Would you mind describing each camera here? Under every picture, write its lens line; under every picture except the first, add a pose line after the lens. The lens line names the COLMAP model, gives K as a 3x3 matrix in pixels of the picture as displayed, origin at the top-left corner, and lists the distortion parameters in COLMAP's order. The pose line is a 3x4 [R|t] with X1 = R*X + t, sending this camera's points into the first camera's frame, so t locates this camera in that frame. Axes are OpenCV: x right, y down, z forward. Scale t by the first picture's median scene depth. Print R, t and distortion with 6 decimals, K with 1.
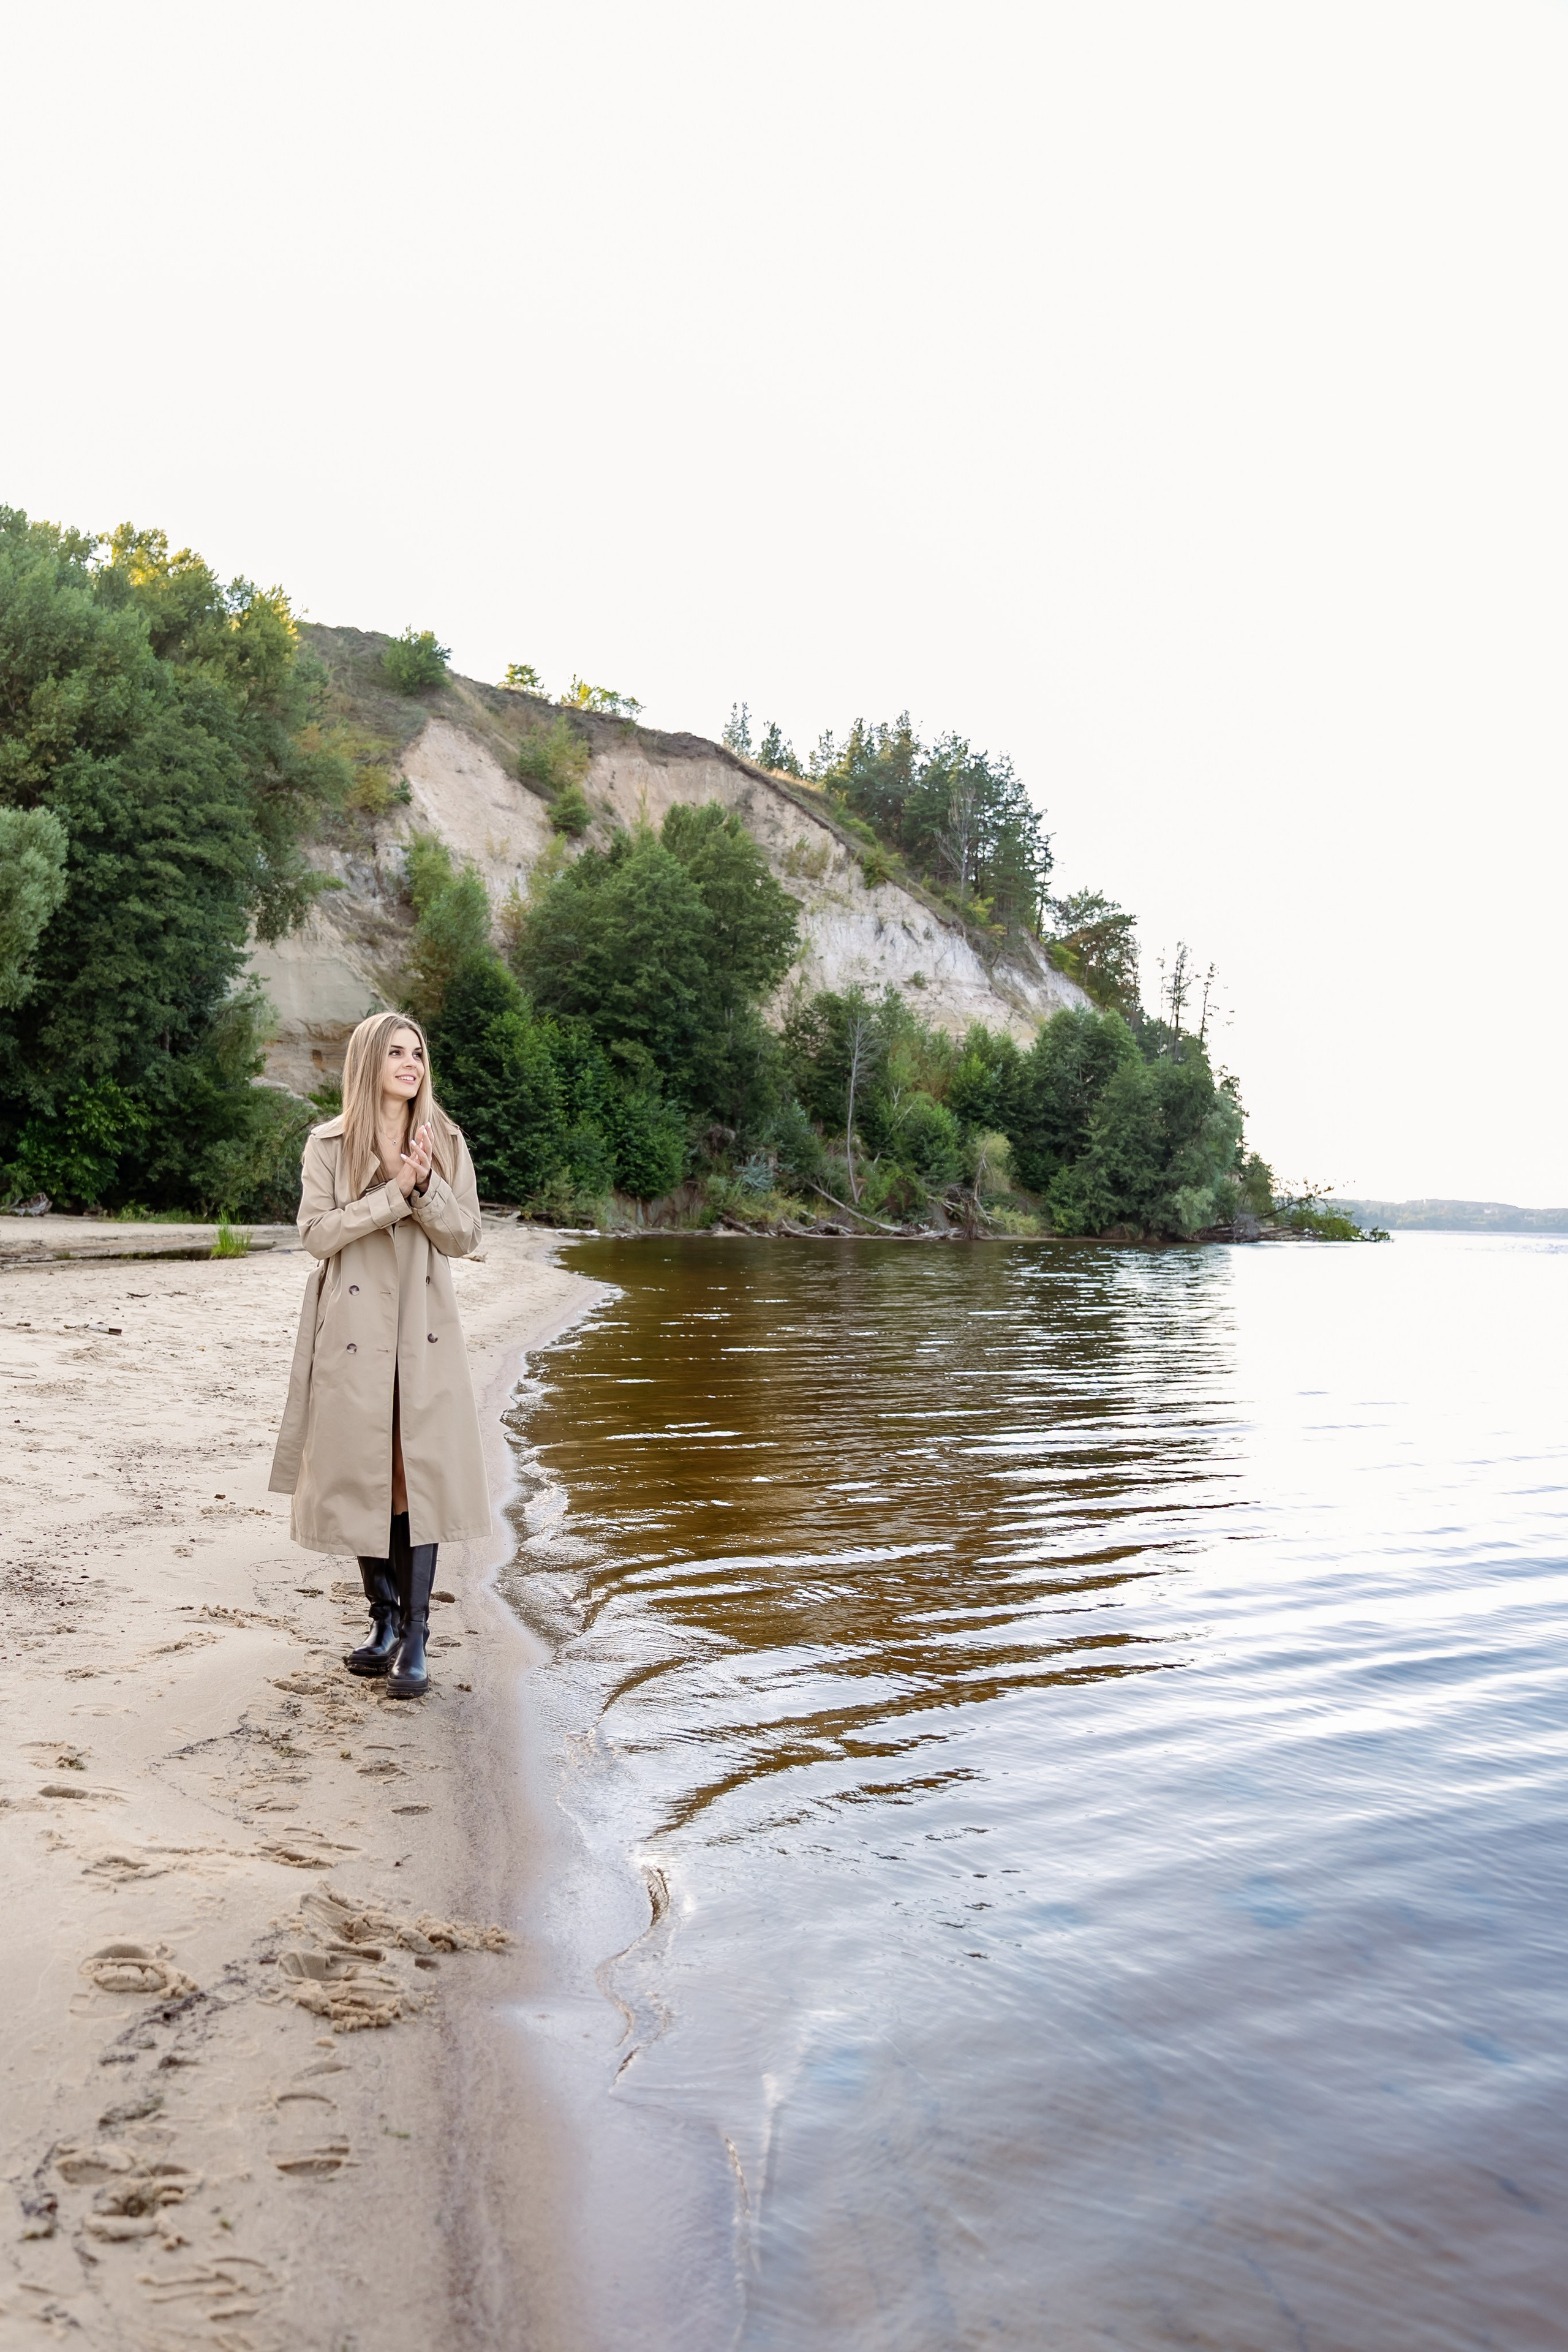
lens RADIAL K [[2430.5, 0, 817.9], [0, 2430.5, 1244.4], [0, 0, 1]] dist [0.006103, 0.000000]
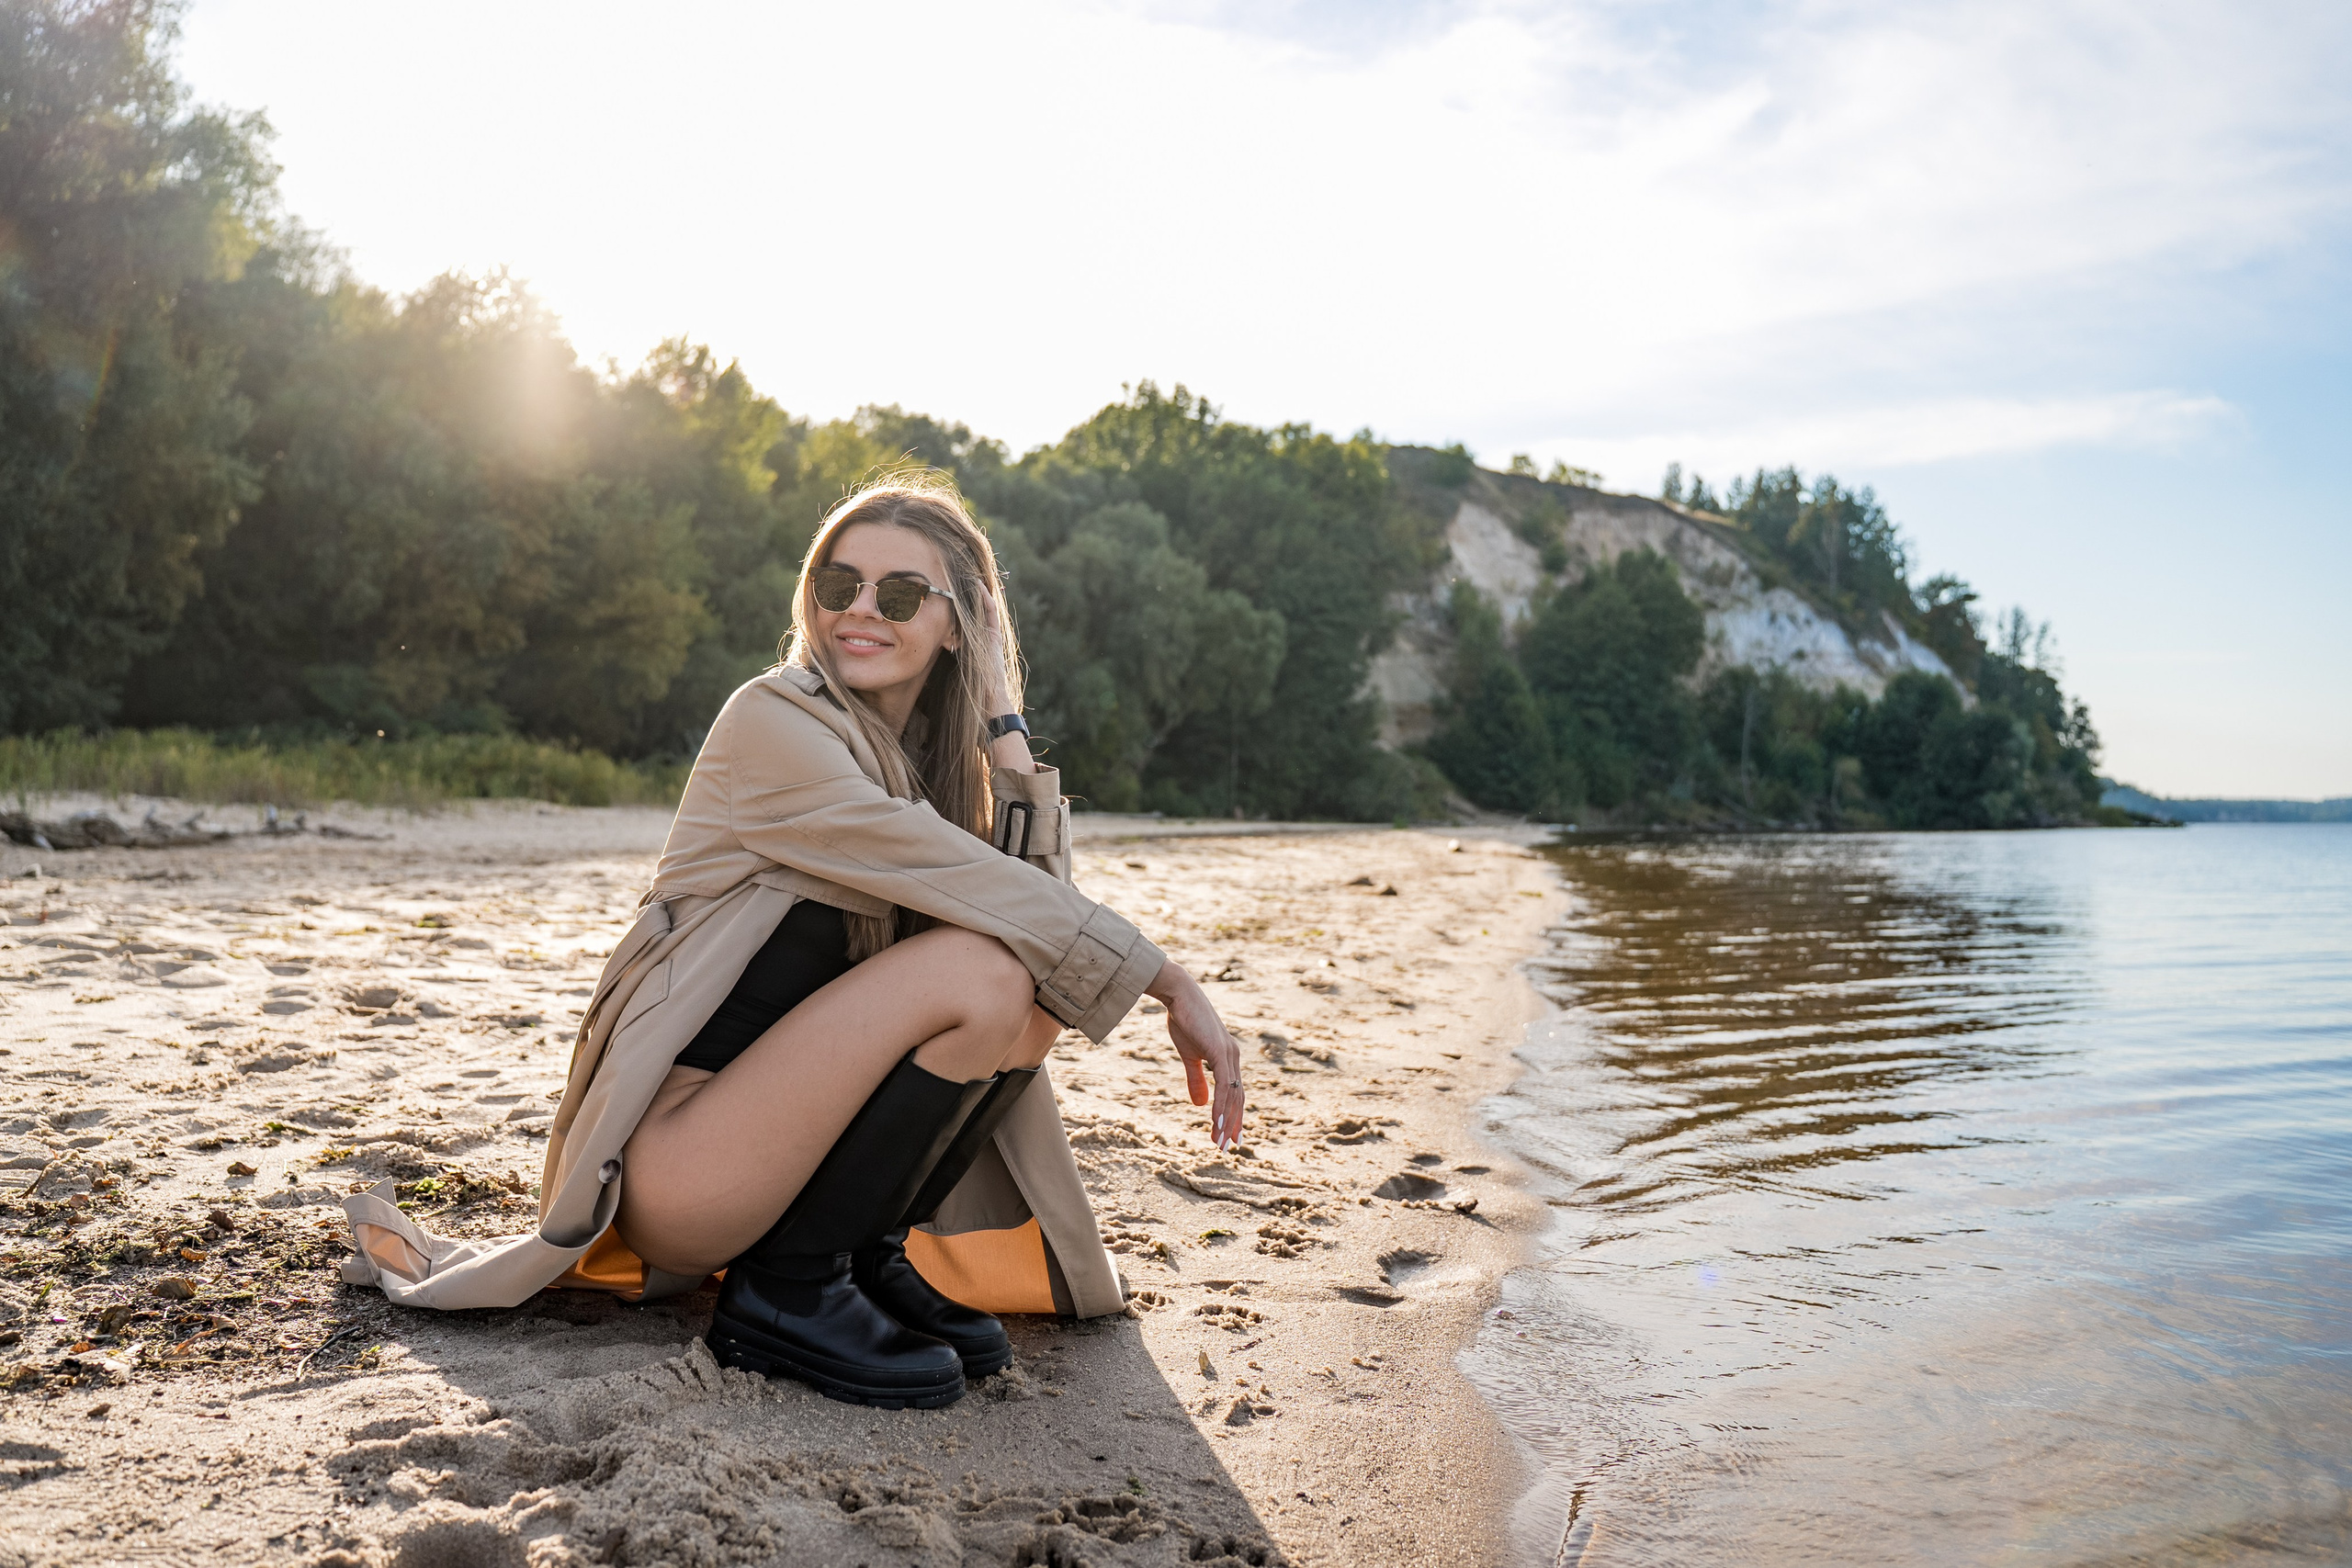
lens RADIAL K [[1957.4, 0, 1181.4], [0, 1957.4, 792.9], [0, 0, 1]] dist [-0.042183, 0.052472]
pose [[0.955679, -0.024097, -0.293422, 0.028824], [0.015378, 0.999370, -0.031989, 0.006098], [0.294008, 0.026059, 0.955448, -0.227396]]
